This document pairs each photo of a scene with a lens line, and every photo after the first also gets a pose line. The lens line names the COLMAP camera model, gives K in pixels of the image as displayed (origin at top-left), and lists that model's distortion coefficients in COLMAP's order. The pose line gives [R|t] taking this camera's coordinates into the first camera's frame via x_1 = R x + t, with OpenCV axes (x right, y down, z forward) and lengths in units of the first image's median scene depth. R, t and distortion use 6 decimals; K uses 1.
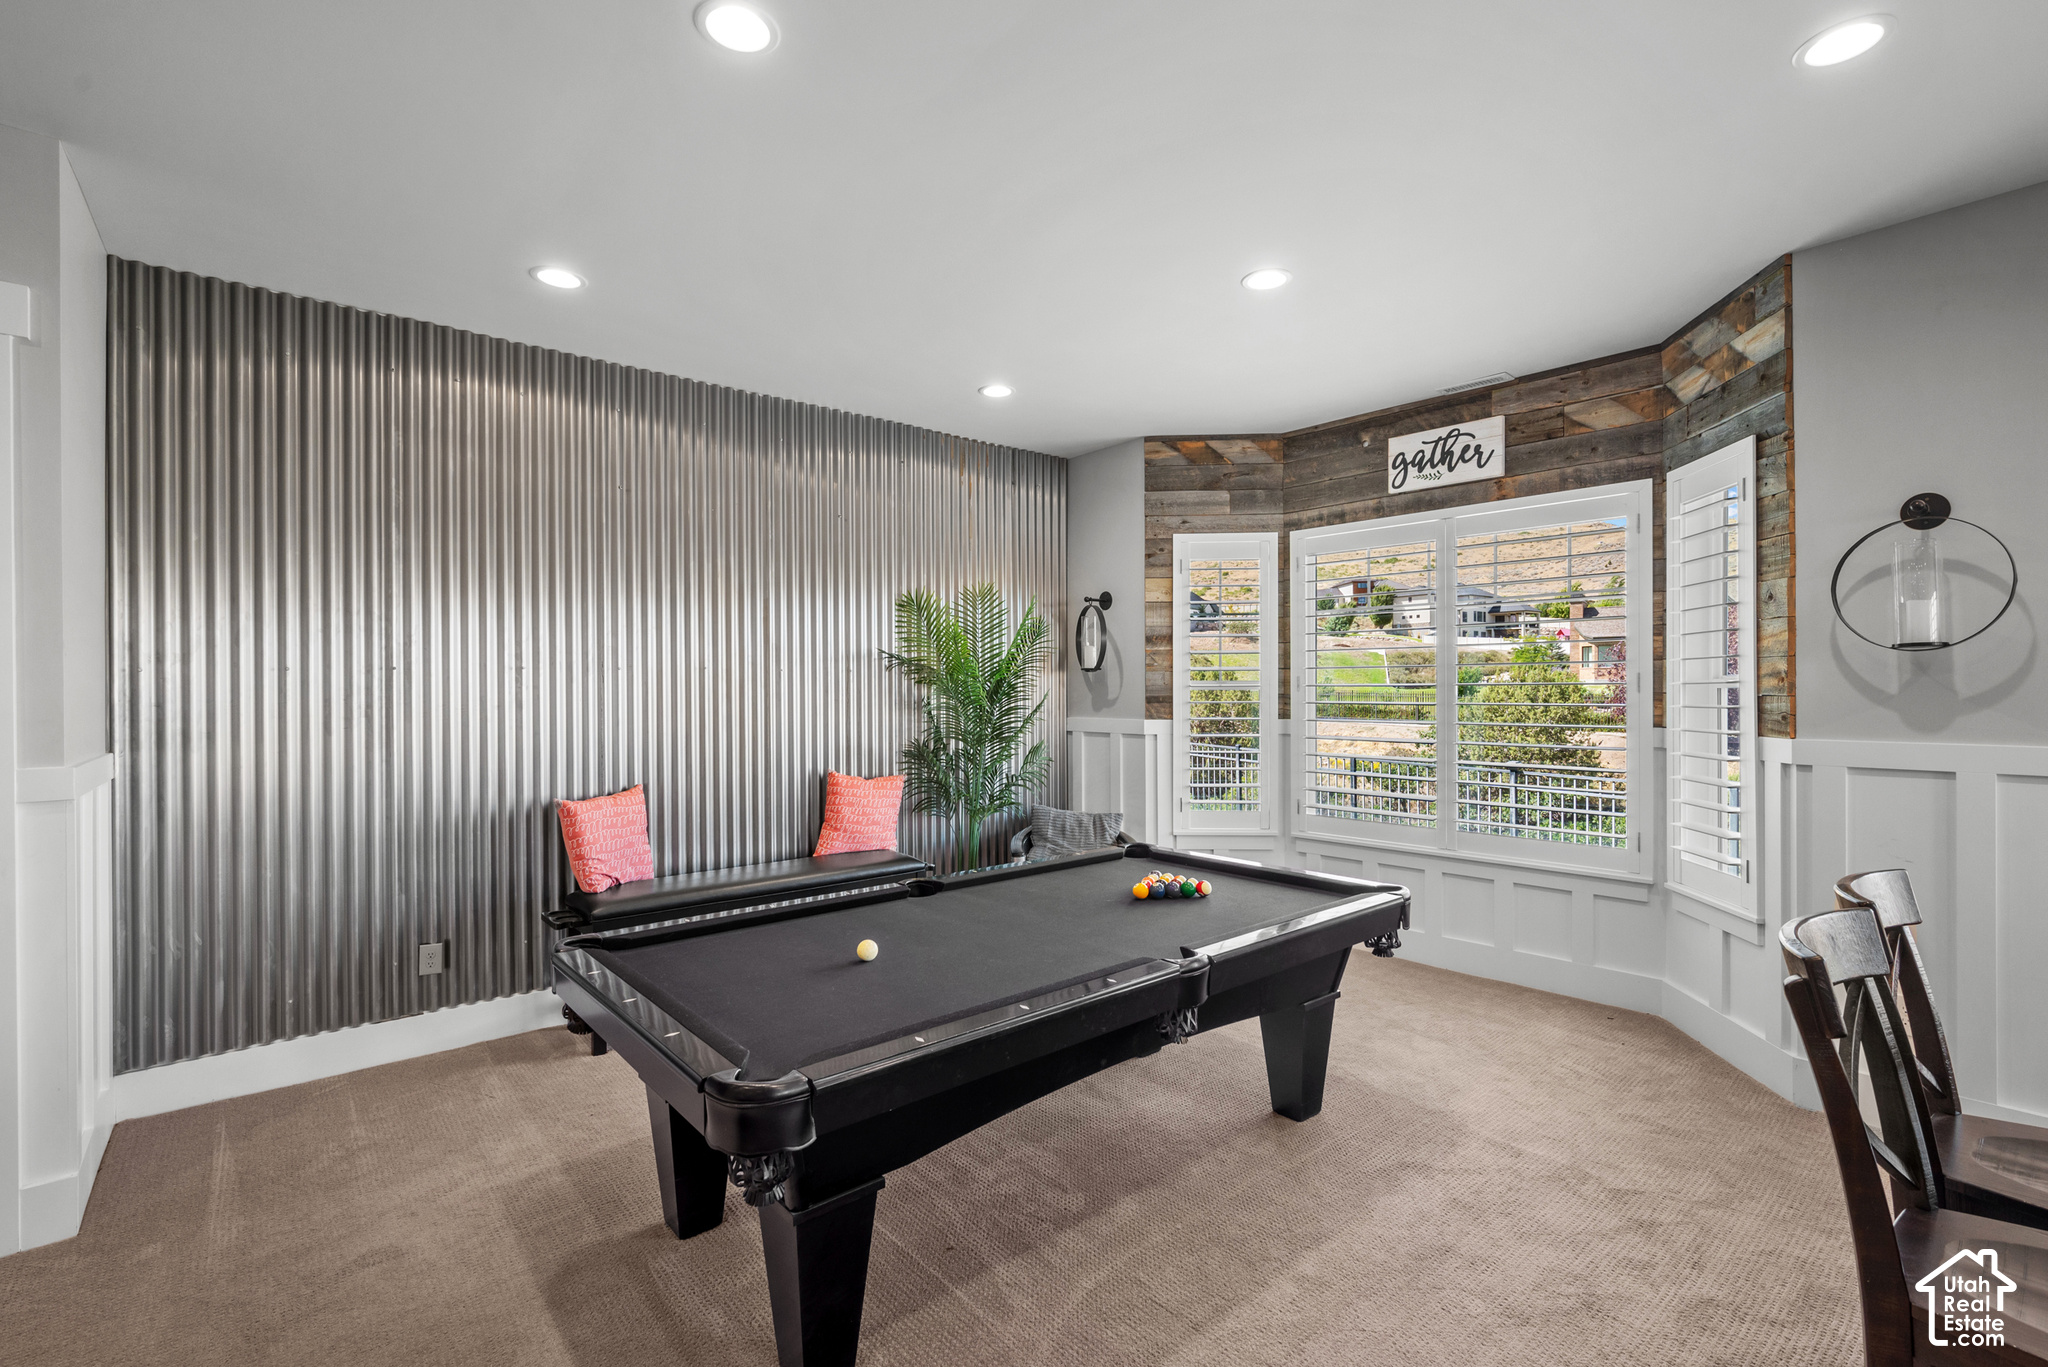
lens RADIAL K [[917.2, 0, 1028.4], [0, 917.2, 689.4], [0, 0, 1]] dist [0.000858, 0.000065]
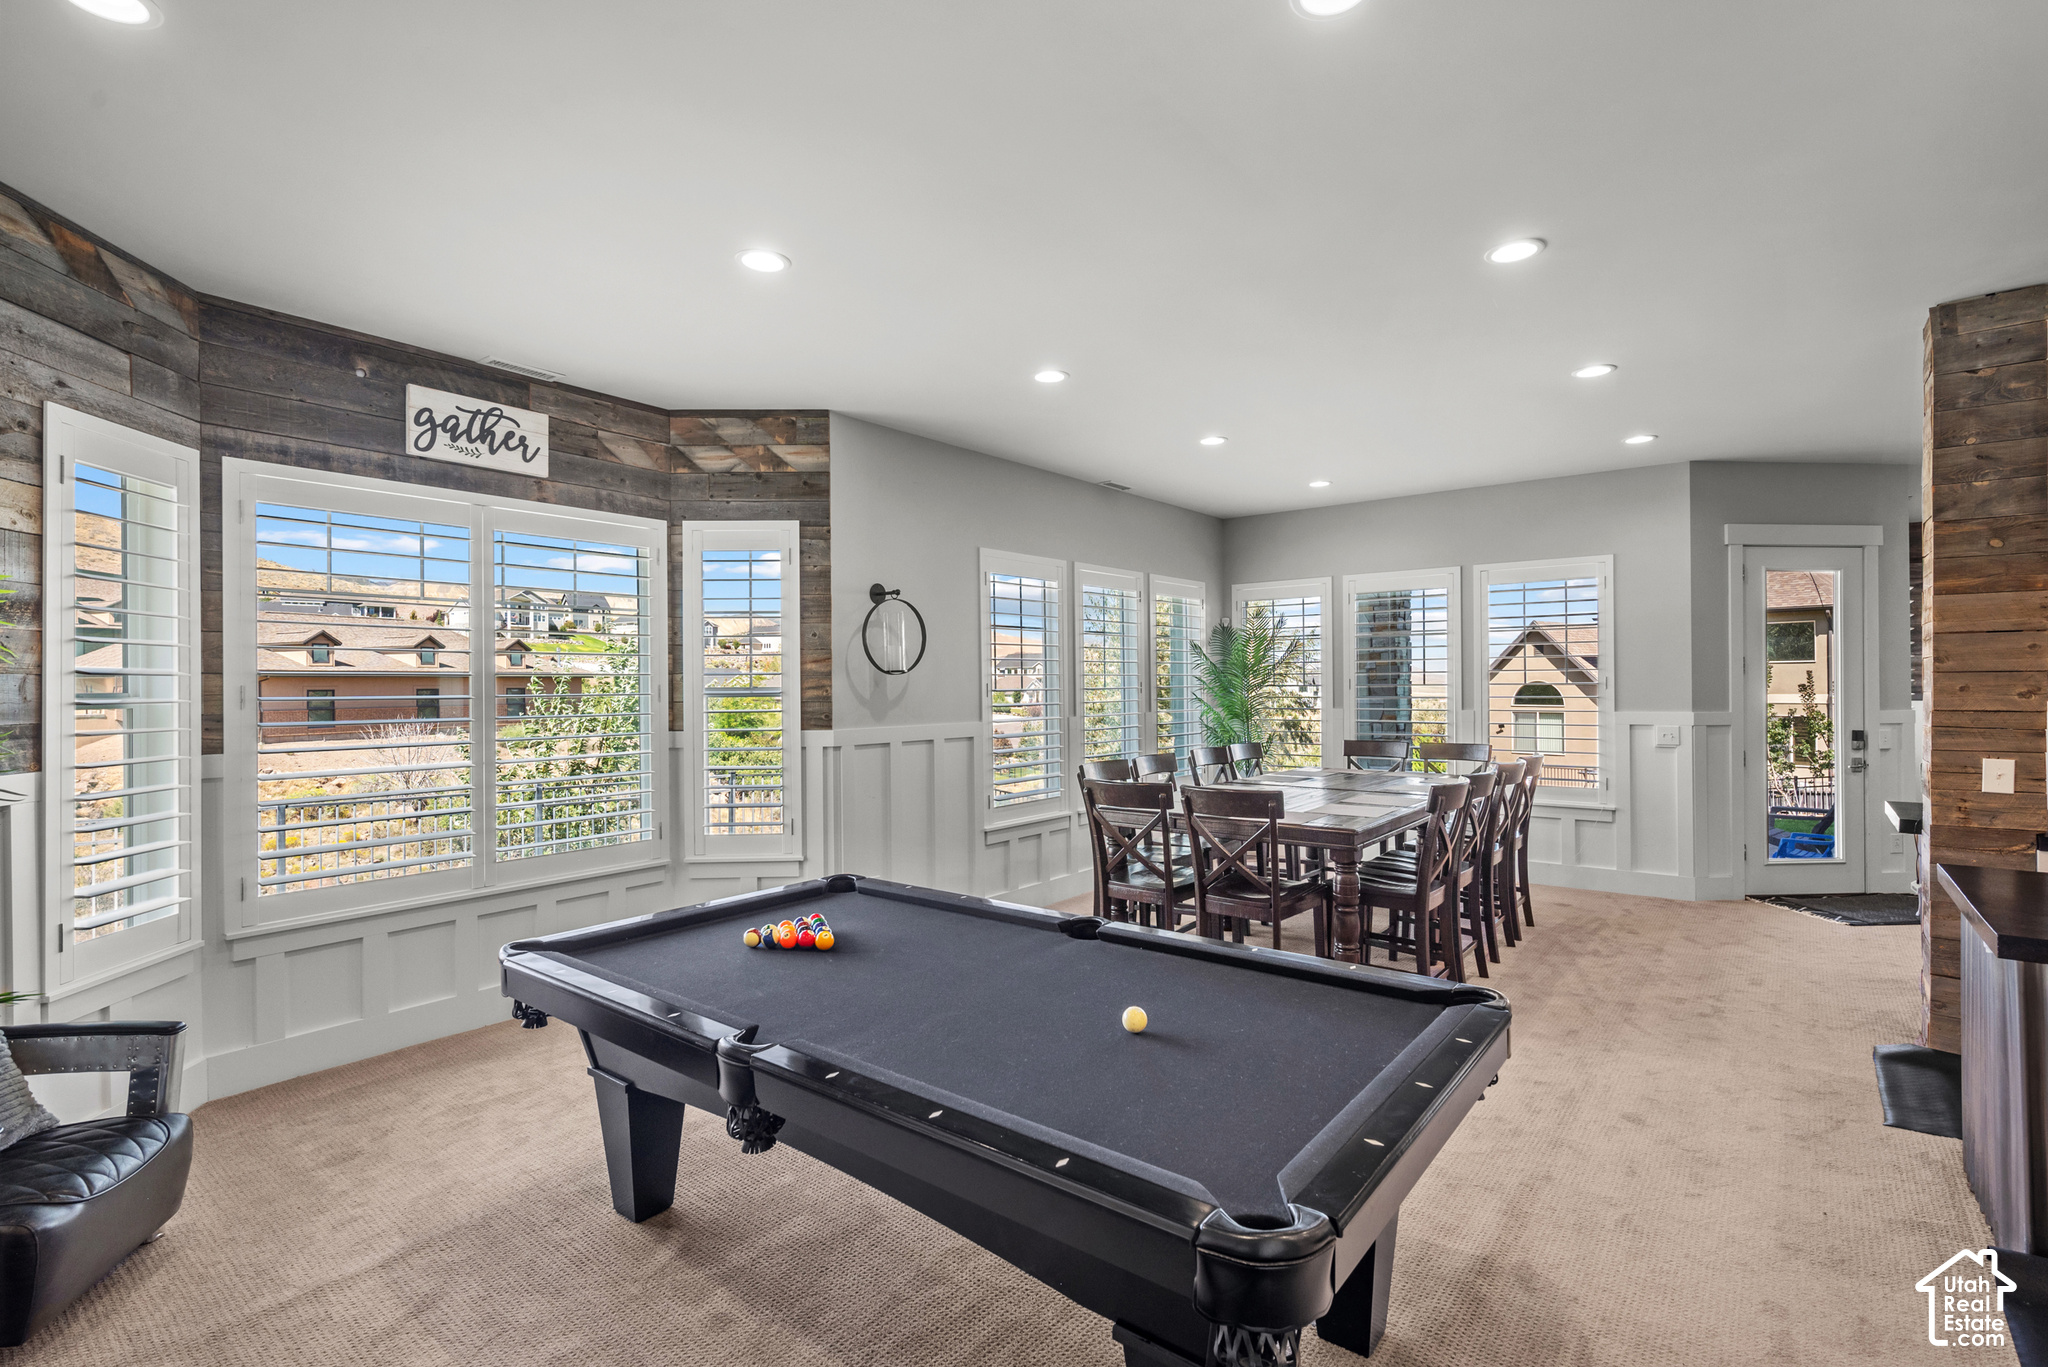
lens RADIAL K [[947.1, 0, 1030.4], [0, 947.1, 680.0], [0, 0, 1]] dist [-0.001685, -0.000308]
pose [[-0.191131, 0.008276, 0.981530, -0.527119], [0.007880, 0.999945, -0.006897, -0.010730], [-0.981533, 0.006416, -0.191186, 0.668880]]
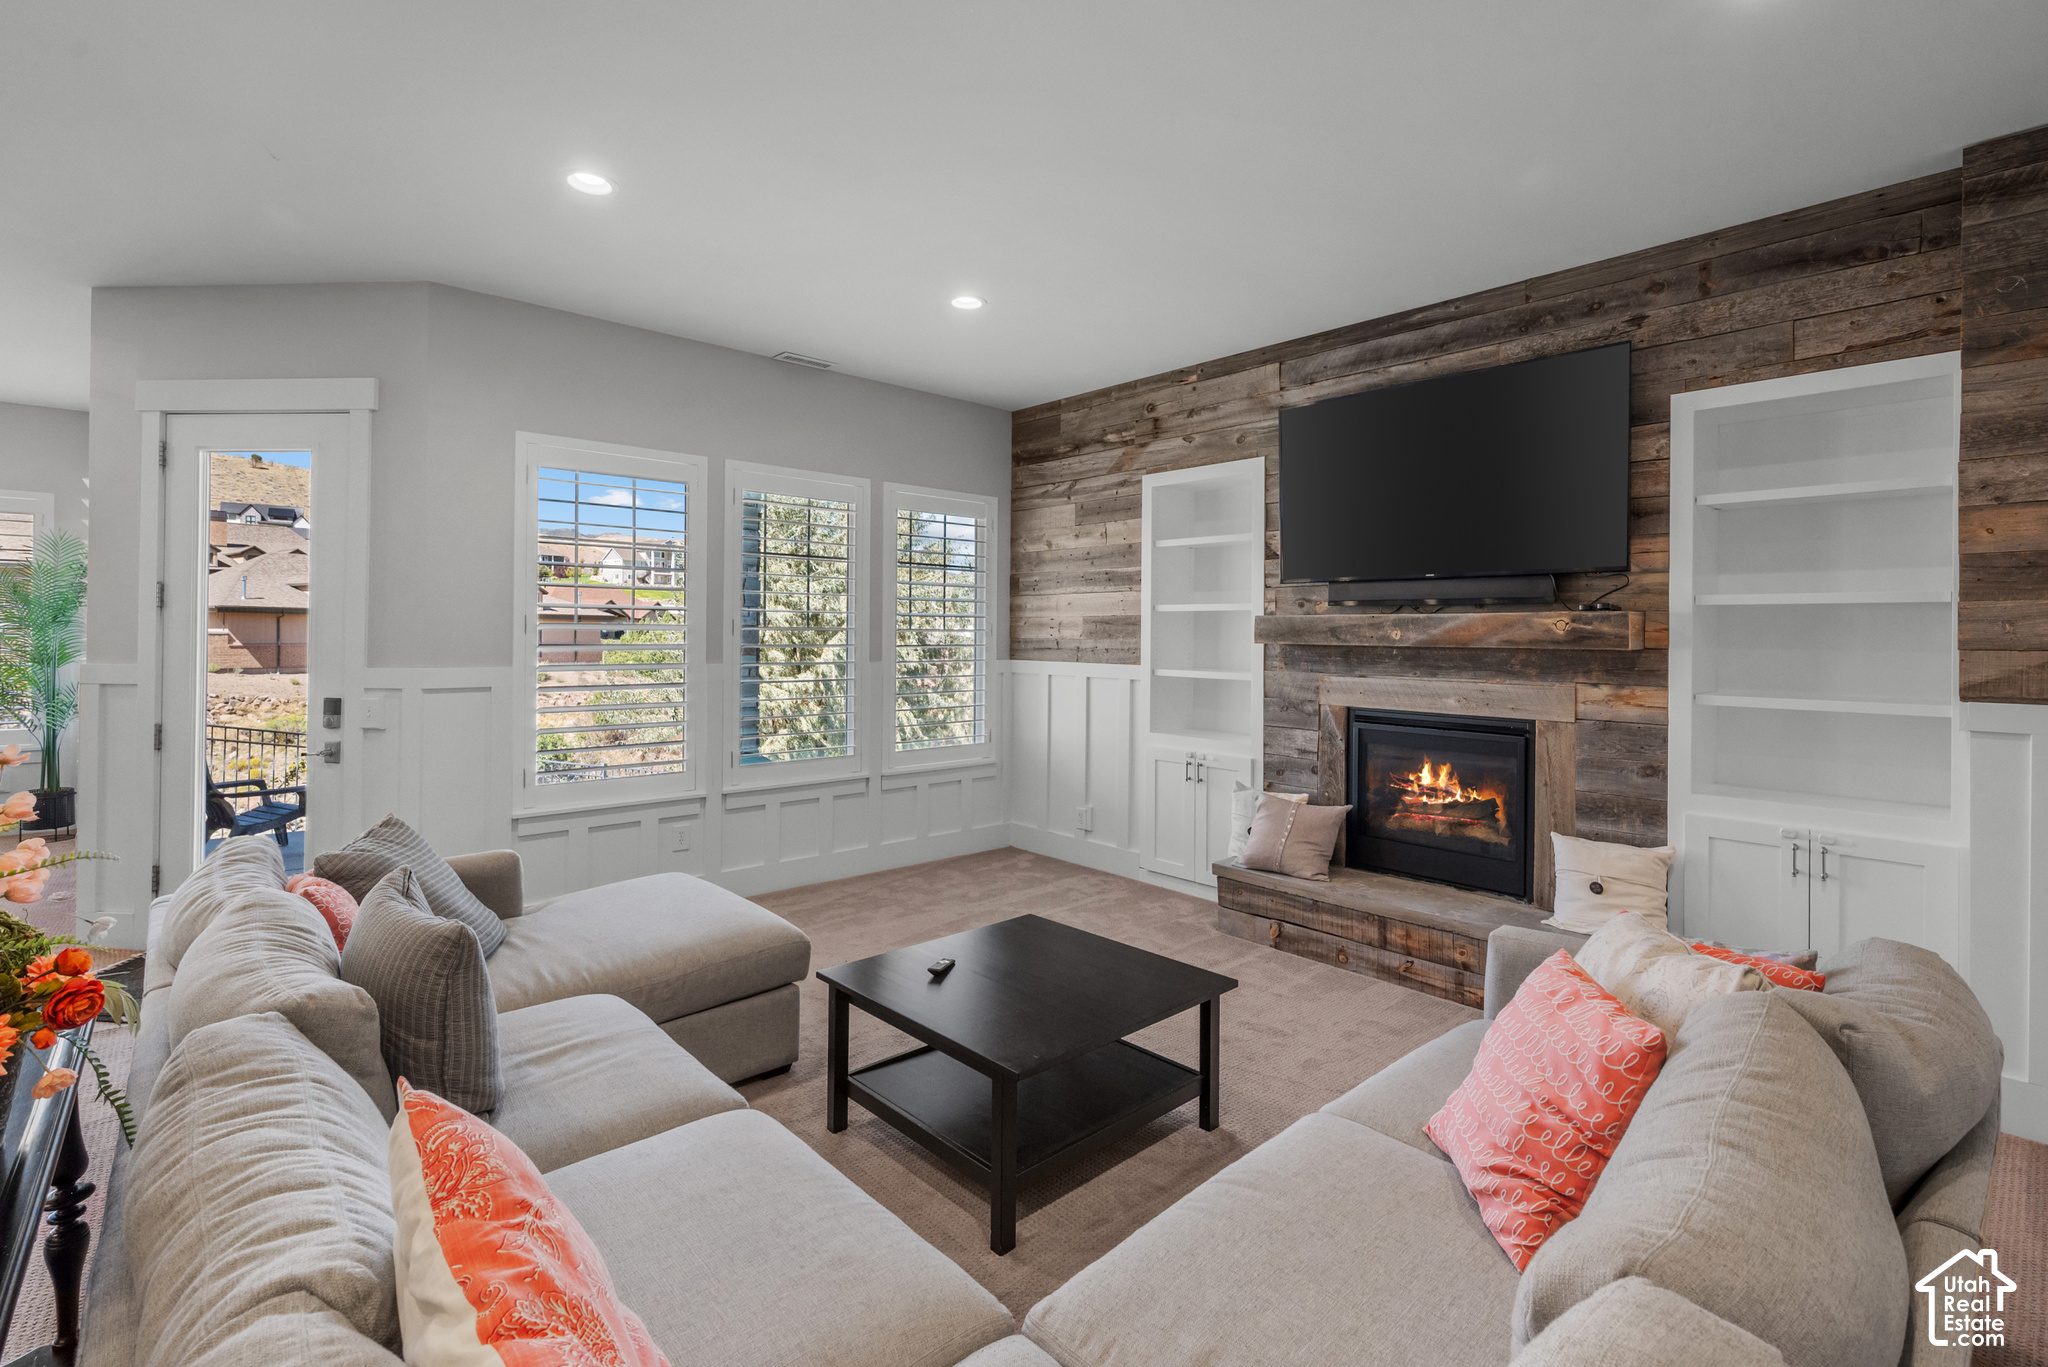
lens RADIAL K [[923.3, 0, 1020.8], [0, 923.3, 628.7], [0, 0, 1]] dist [0.001020, -0.000038]
pose [[-0.030777, 0.008387, 0.999491, -0.286304], [-0.010105, 0.999911, -0.008702, -0.001035], [-0.999475, -0.010368, -0.030690, -1.400763]]
